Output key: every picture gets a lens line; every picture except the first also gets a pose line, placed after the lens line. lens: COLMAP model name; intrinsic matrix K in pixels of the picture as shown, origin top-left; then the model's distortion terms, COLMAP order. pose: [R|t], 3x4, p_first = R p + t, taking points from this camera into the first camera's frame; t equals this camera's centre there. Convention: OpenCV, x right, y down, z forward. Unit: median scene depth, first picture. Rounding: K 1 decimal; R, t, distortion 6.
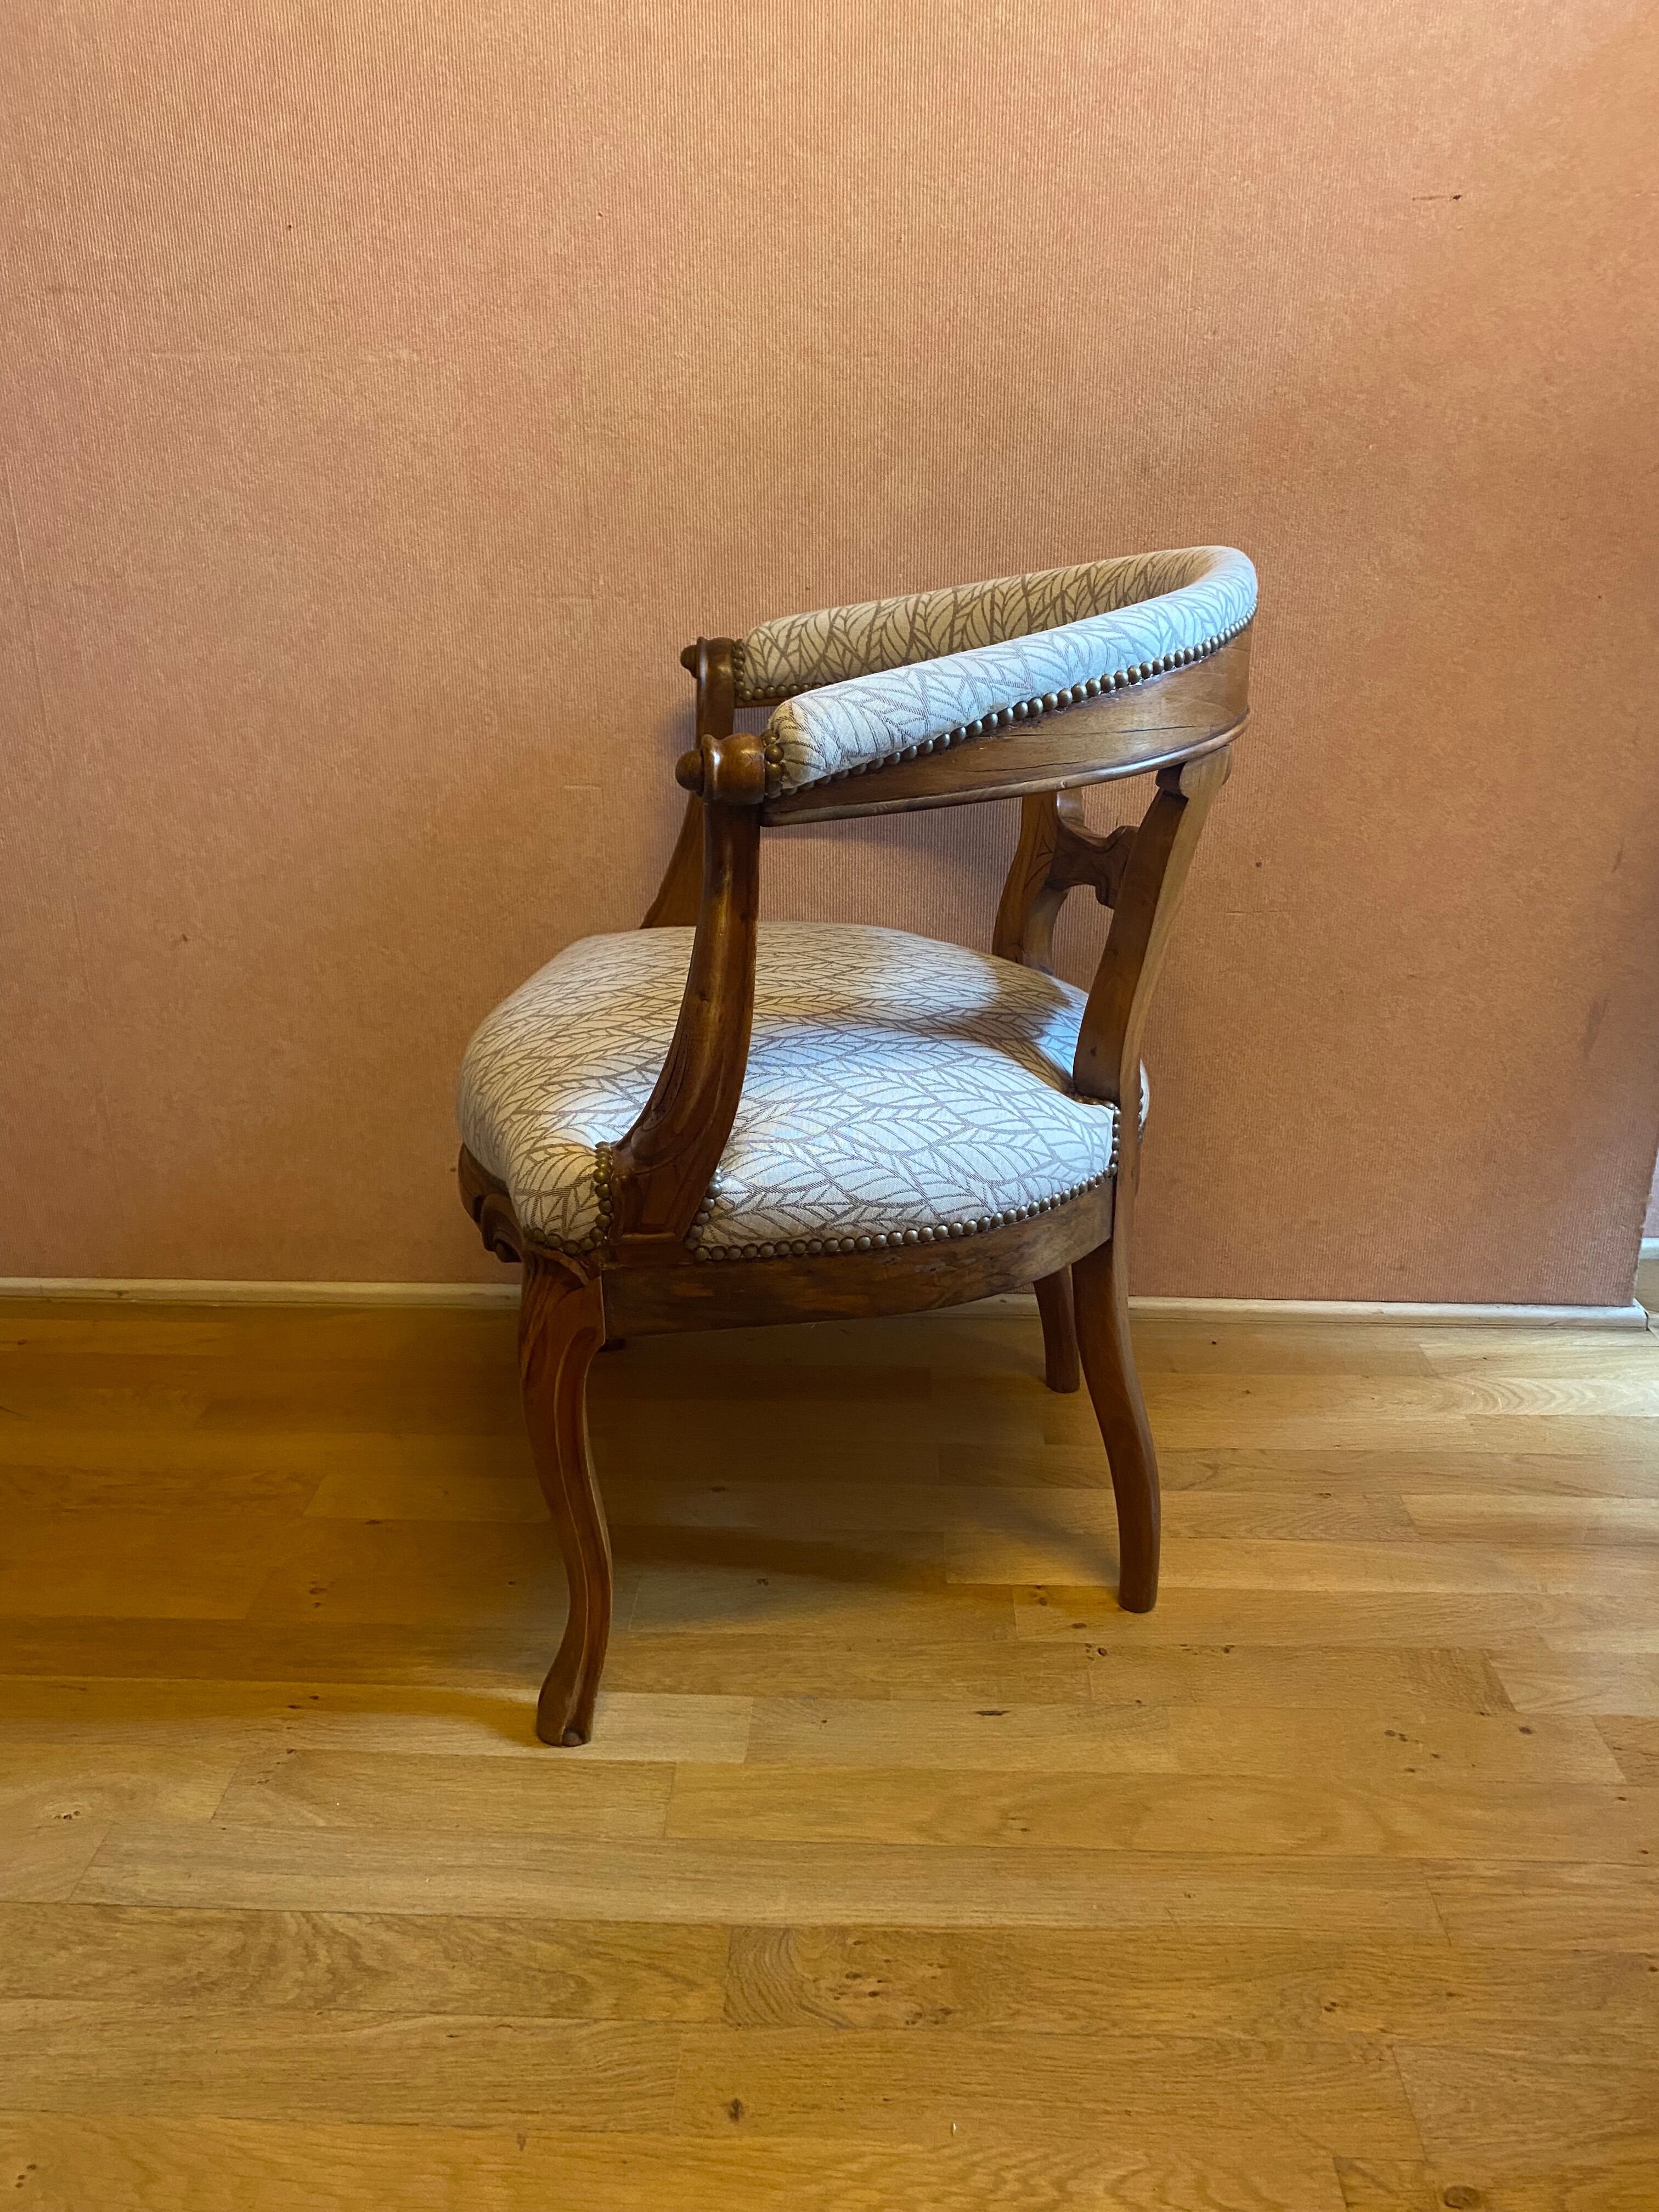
lens RADIAL K [[1705.0, 0, 827.5], [0, 1705.0, 1099.6], [0, 0, 1]] dist [0.008727, -0.007011]
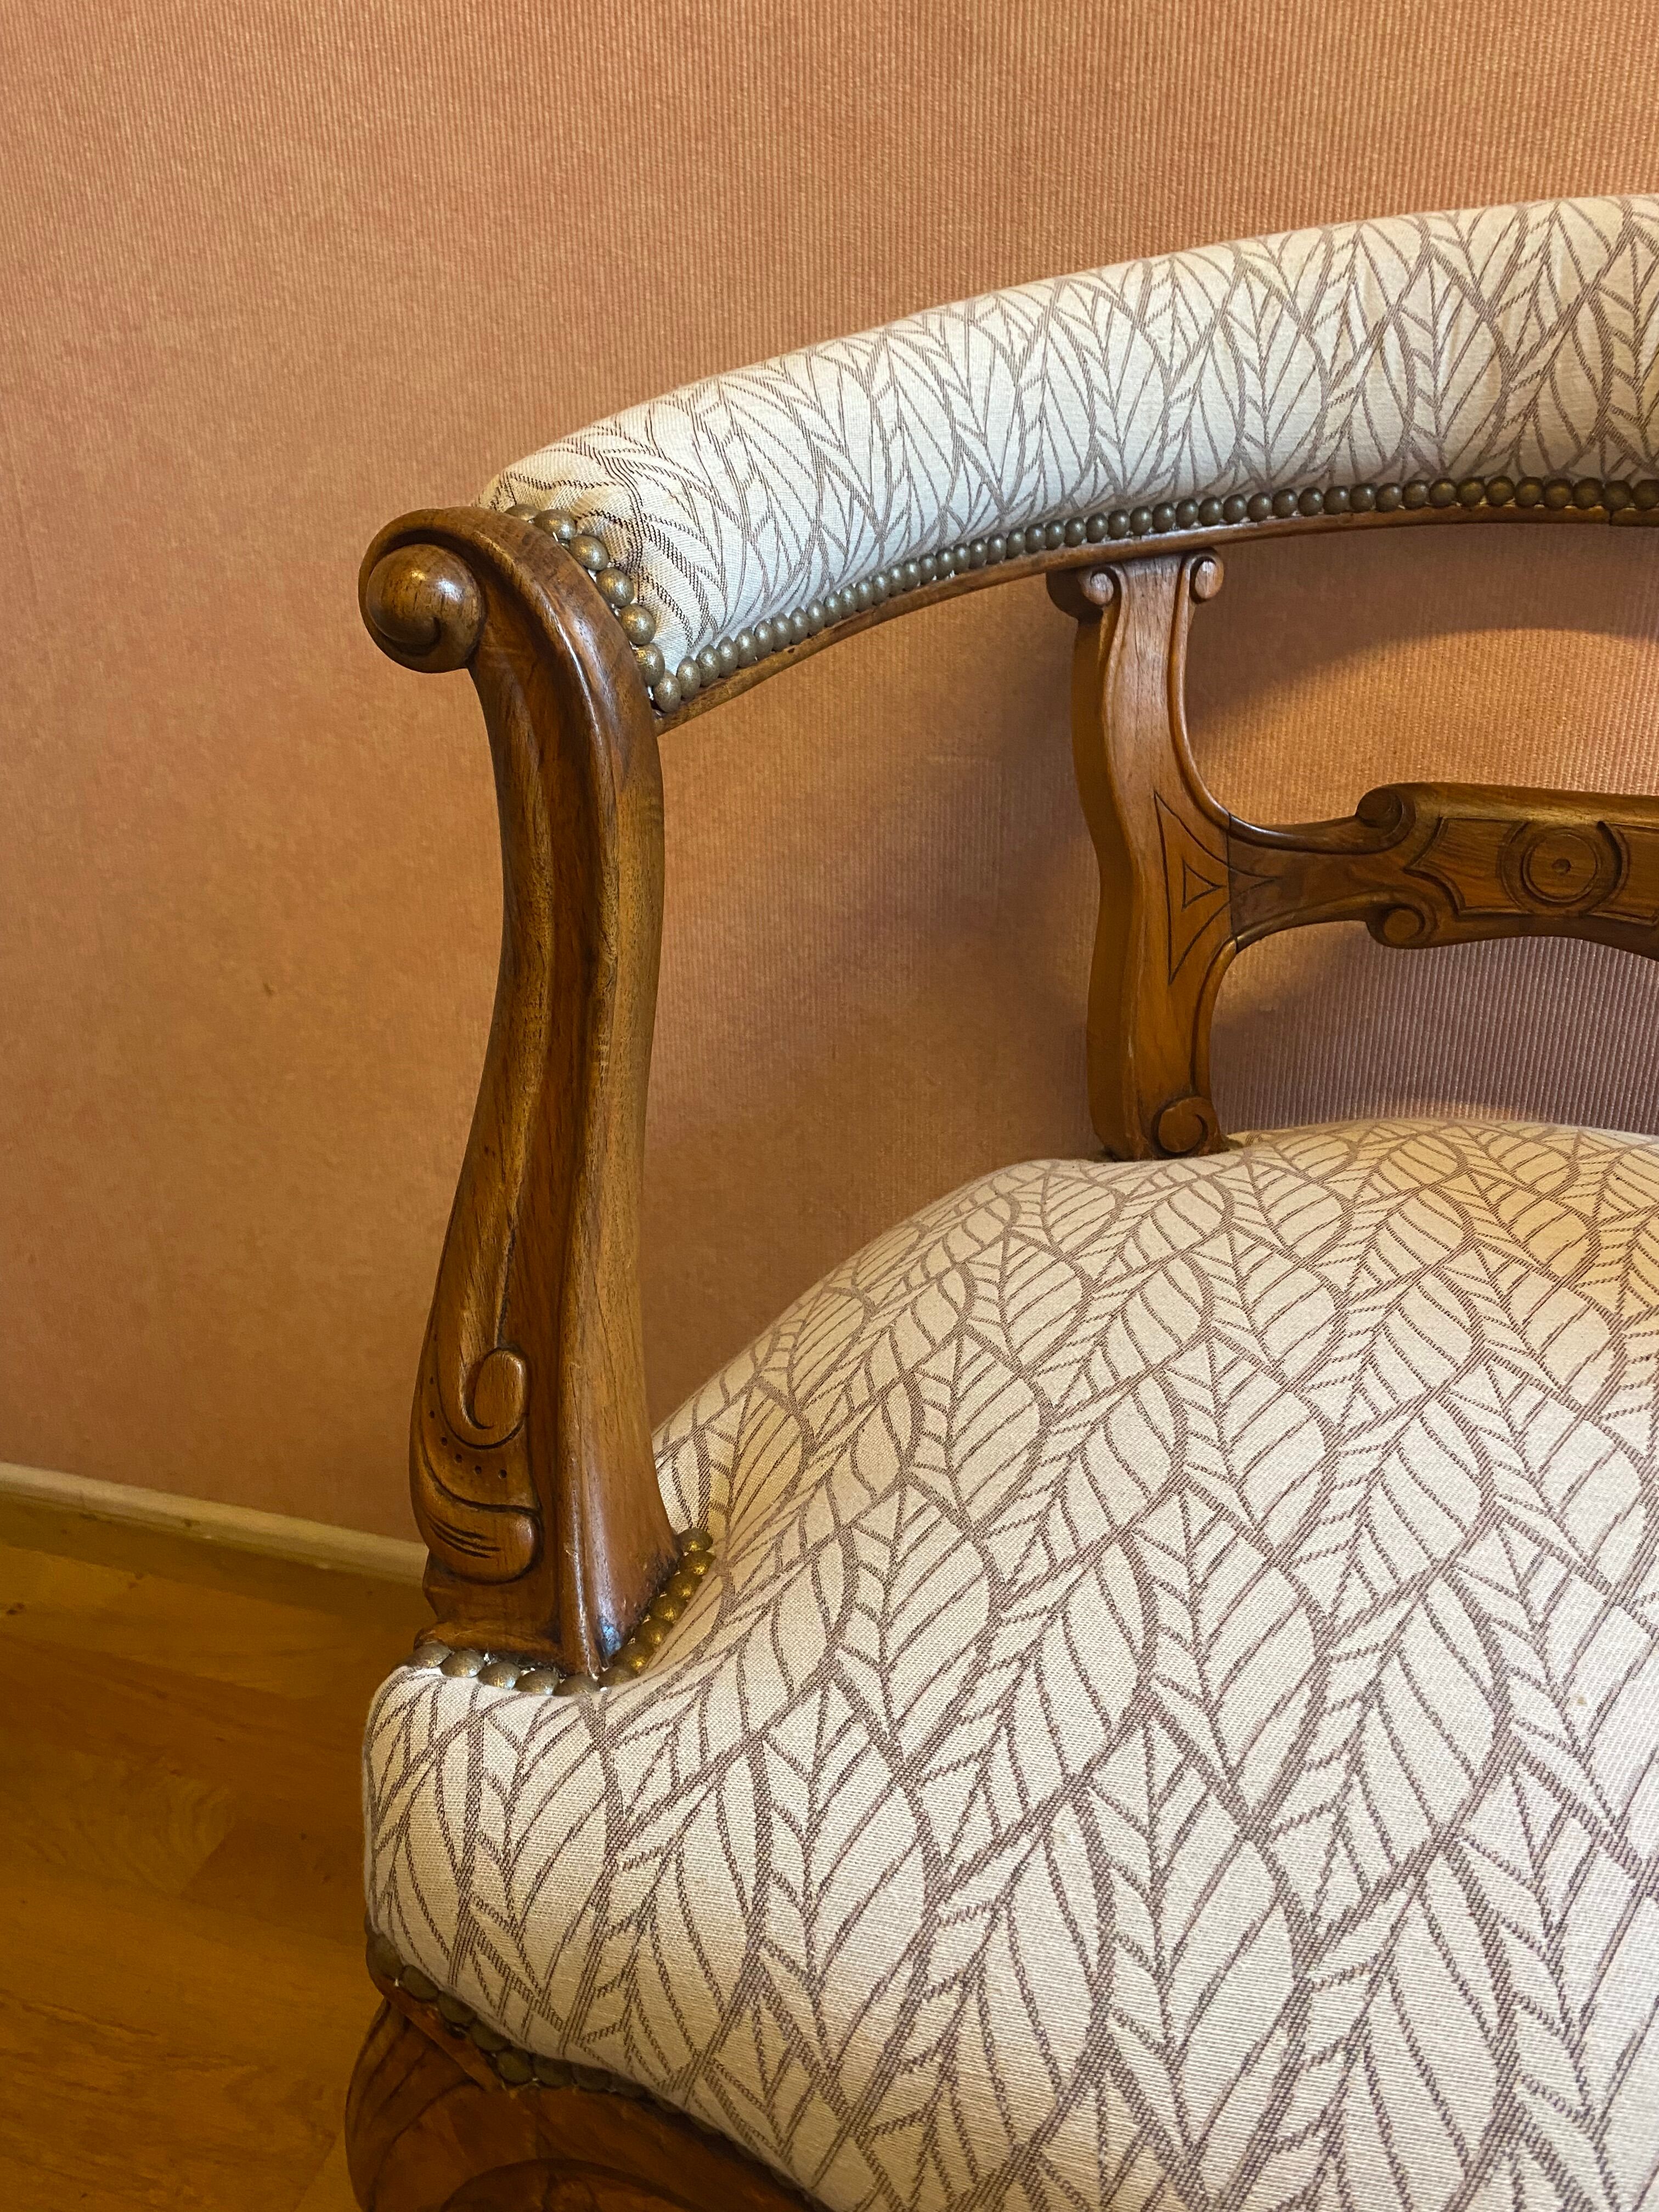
lens RADIAL K [[1705.0, 0, 802.2], [0, 1705.0, 1069.3], [0, 0, 1]] dist [0.008727, -0.007011]
pose [[0.962438, 0.089234, -0.256417, -0.062562], [-0.074089, 0.994920, 0.068151, -0.136642], [0.261196, -0.046593, 0.964161, 0.564379]]
